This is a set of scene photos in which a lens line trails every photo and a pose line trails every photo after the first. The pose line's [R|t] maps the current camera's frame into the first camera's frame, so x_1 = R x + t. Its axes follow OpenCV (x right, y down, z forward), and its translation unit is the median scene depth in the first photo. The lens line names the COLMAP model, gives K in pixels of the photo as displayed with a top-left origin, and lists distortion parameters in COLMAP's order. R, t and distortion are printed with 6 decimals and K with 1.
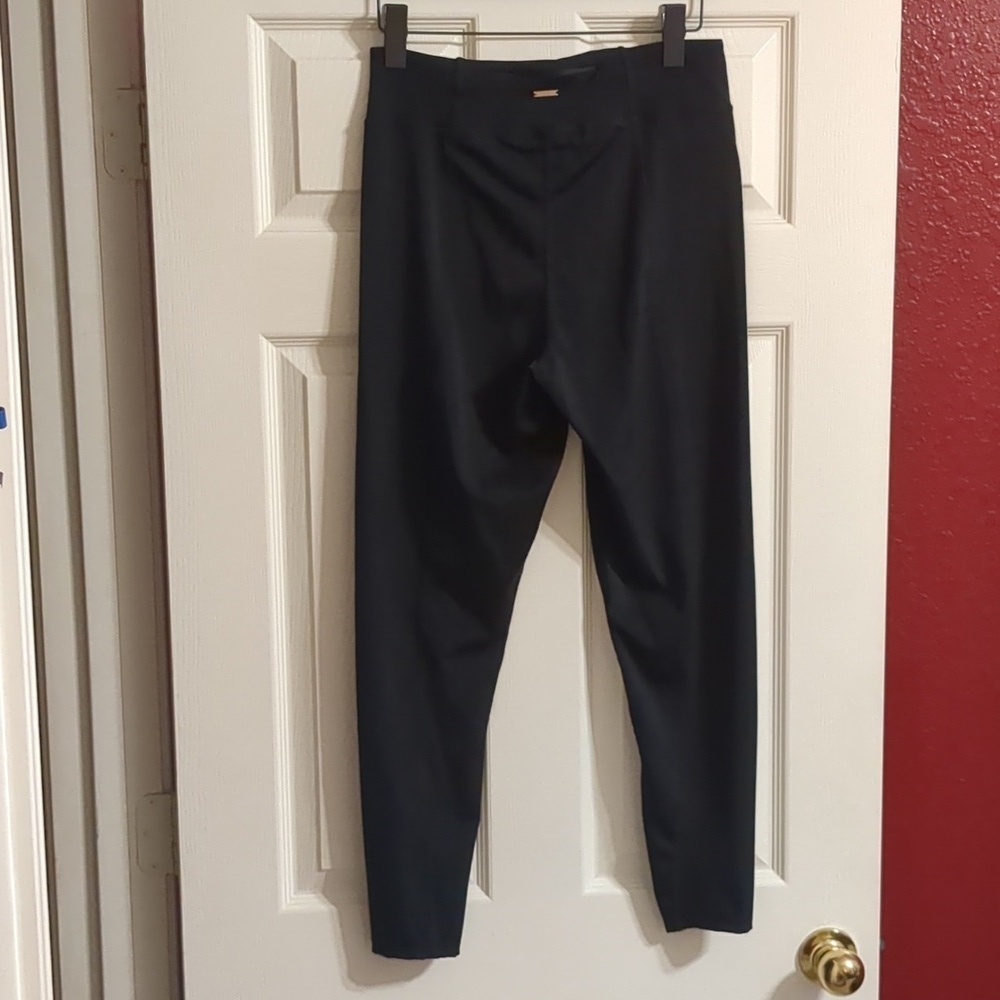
lens RADIAL K [[2243.3, 0, 500.0], [0, 2243.3, 500.0], [0, 0, 1]] dist [0.308353, -0.167741]
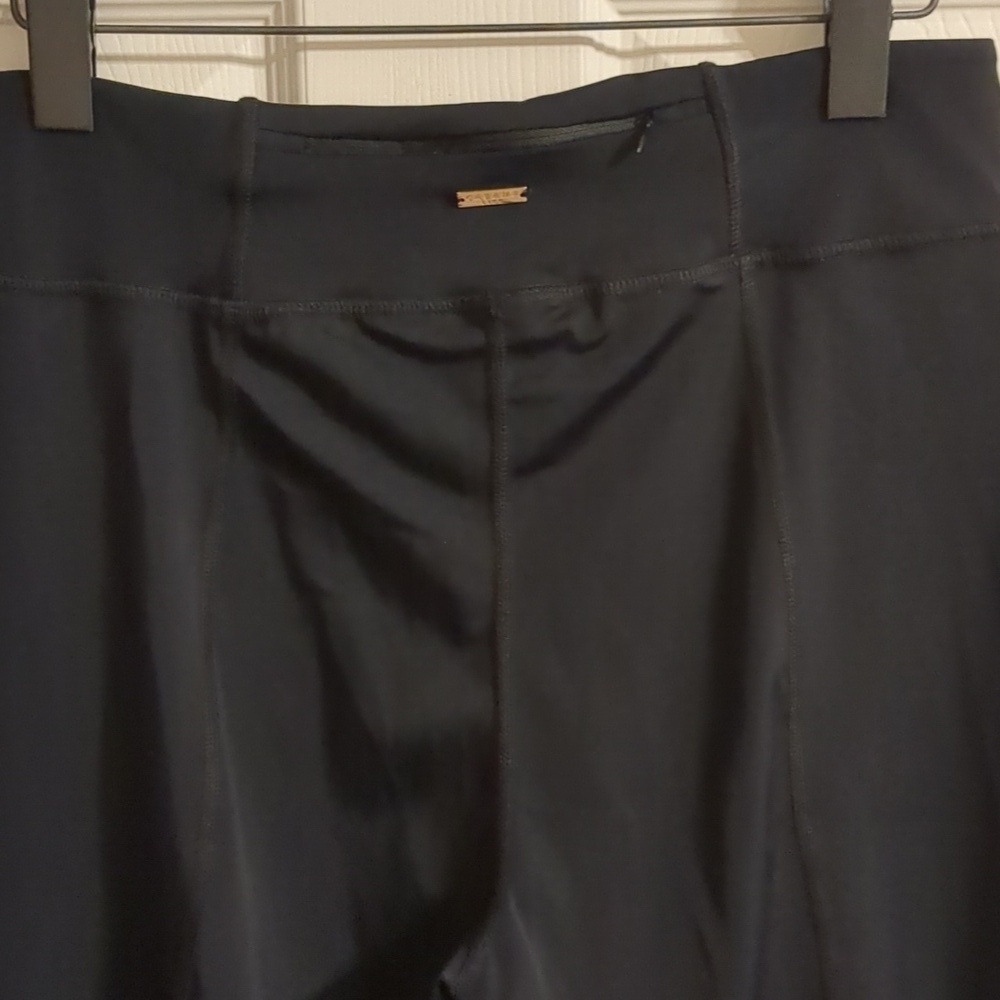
lens RADIAL K [[2082.9, 0, 500.0], [0, 2082.9, 500.0], [0, 0, 1]] dist [0.134820, 0.068111]
pose [[0.996764, 0.003634, -0.080306, 0.047577], [-0.002848, 0.999947, 0.009902, -0.134842], [0.080338, -0.009642, 0.996721, 0.672205]]
